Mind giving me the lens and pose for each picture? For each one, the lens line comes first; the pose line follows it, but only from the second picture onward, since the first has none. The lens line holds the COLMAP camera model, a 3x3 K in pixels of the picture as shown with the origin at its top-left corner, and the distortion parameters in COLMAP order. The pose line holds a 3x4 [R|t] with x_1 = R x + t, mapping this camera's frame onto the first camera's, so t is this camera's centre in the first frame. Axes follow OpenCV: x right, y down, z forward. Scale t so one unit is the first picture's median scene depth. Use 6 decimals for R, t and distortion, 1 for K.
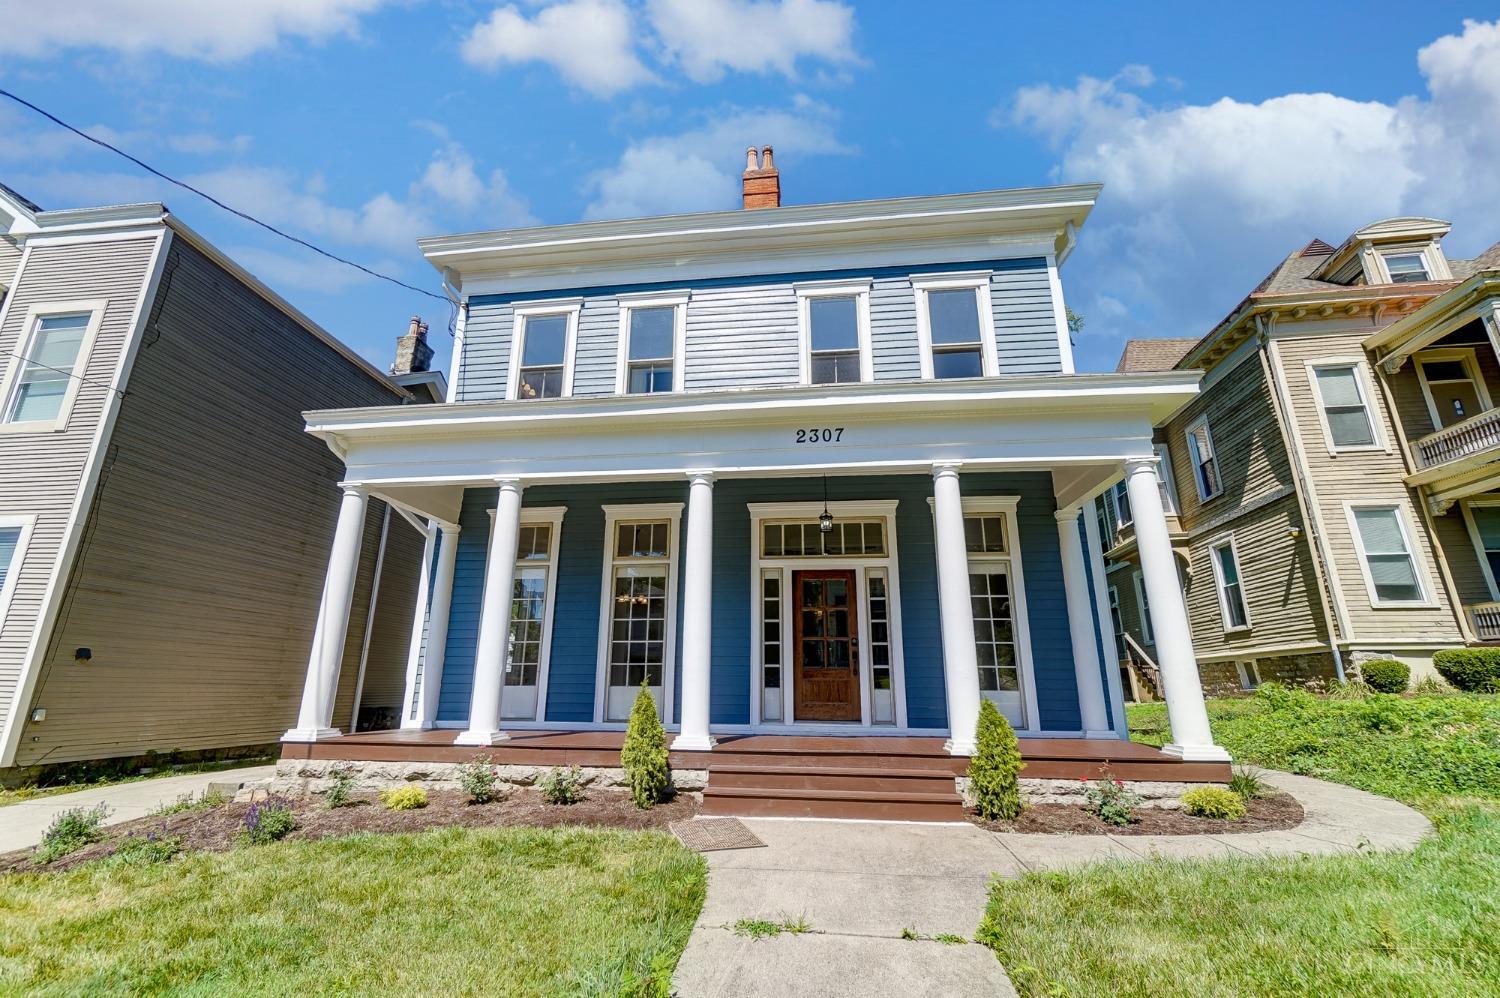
lens RADIAL K [[659.4, 0, 750.0], [0, 659.4, 499.0], [0, 0, 1]] dist [0.013851, -0.011186]
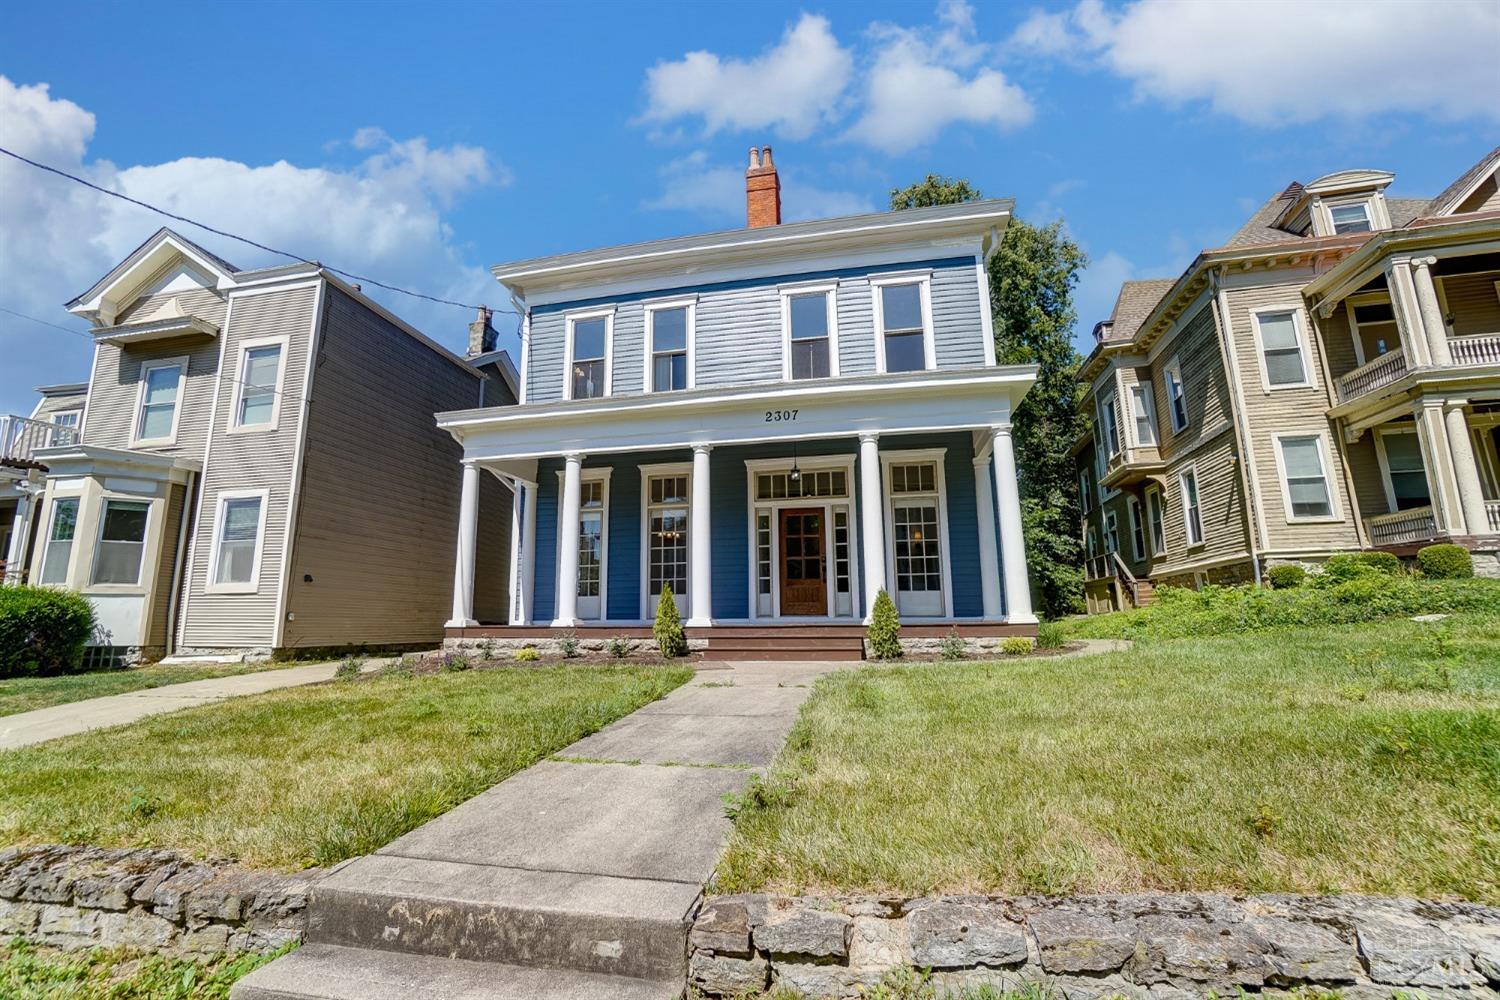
lens RADIAL K [[677.0, 0, 755.9], [0, 677.0, 501.9], [0, 0, 1]] dist [-0.051680, 0.016939]
pose [[0.996747, -0.032151, -0.073907, 0.109279], [0.039505, 0.994172, 0.100305, -0.042699], [0.070252, -0.102898, 0.992208, -0.341699]]
